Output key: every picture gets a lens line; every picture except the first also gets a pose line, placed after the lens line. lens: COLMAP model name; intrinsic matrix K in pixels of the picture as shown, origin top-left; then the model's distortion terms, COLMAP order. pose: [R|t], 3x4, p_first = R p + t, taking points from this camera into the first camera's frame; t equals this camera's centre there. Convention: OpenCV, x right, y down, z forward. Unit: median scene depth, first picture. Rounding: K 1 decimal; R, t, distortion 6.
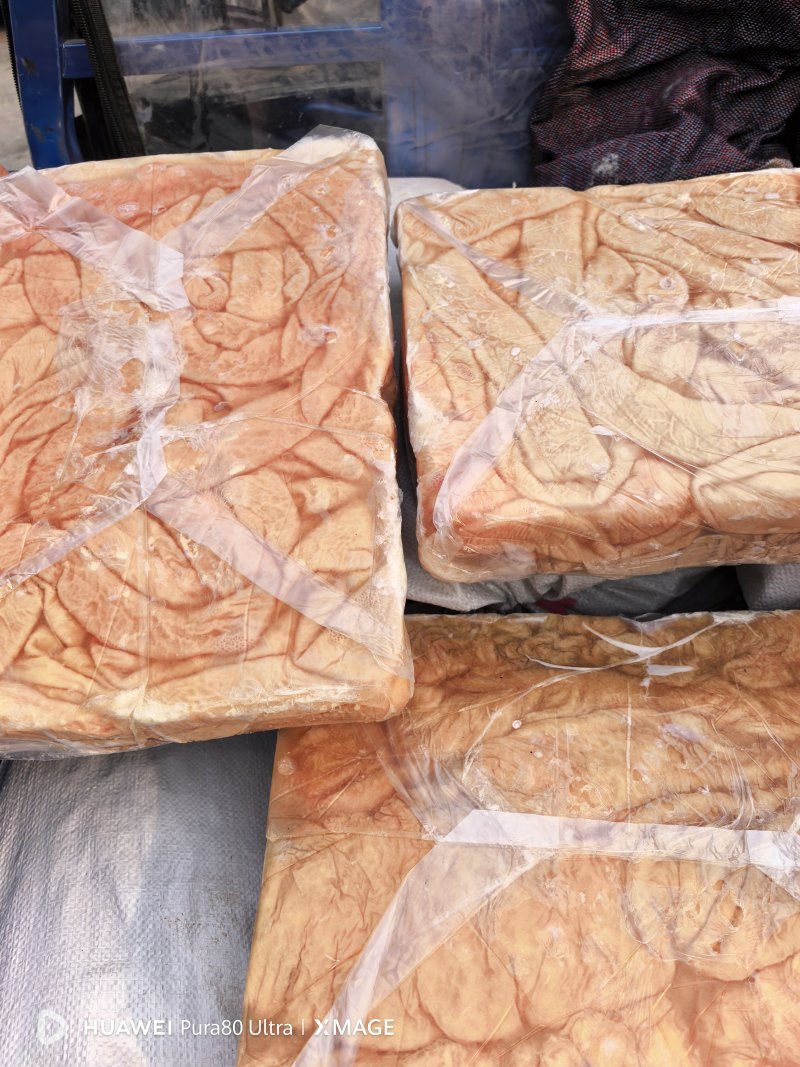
lens RADIAL K [[836.4, 0, 400.0], [0, 836.4, 533.5], [0, 0, 1]] dist [-0.008427, -0.002893]
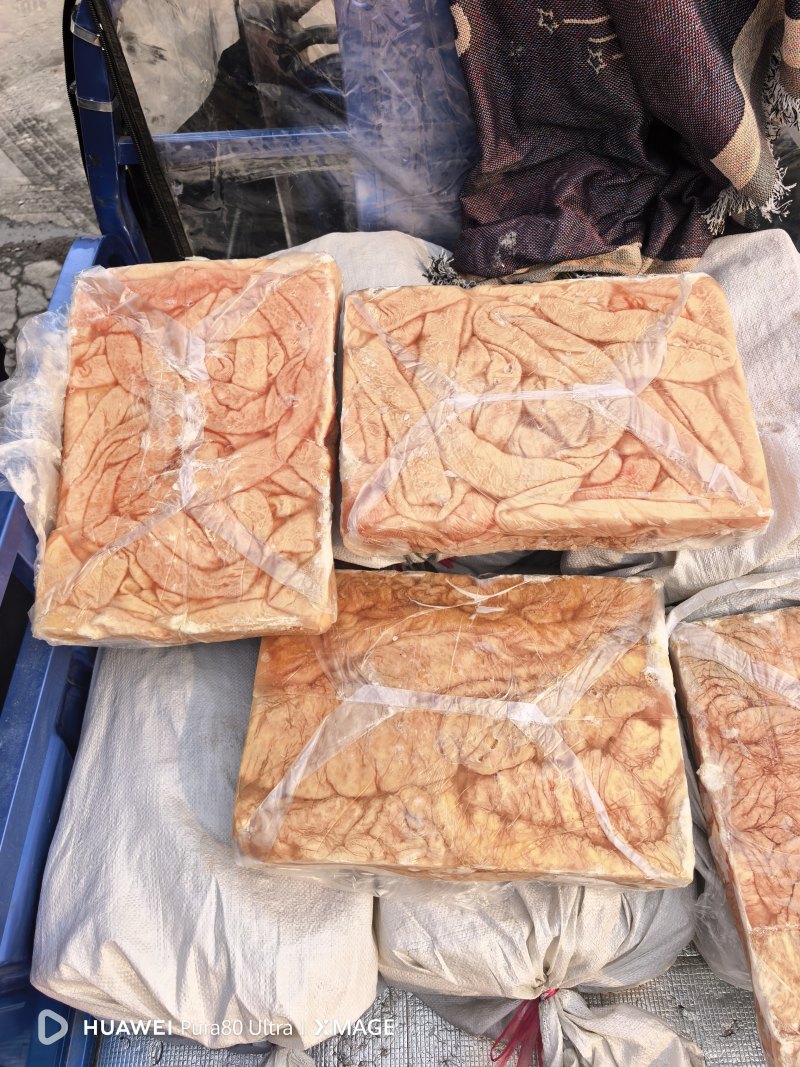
lens RADIAL K [[836.4, 0, 400.0], [0, 836.4, 533.5], [0, 0, 1]] dist [-0.008427, -0.002893]
pose [[0.999003, 0.030634, -0.032488, 0.195389], [-0.025261, 0.987668, 0.154514, -0.258135], [0.036821, -0.153540, 0.987456, -0.691292]]
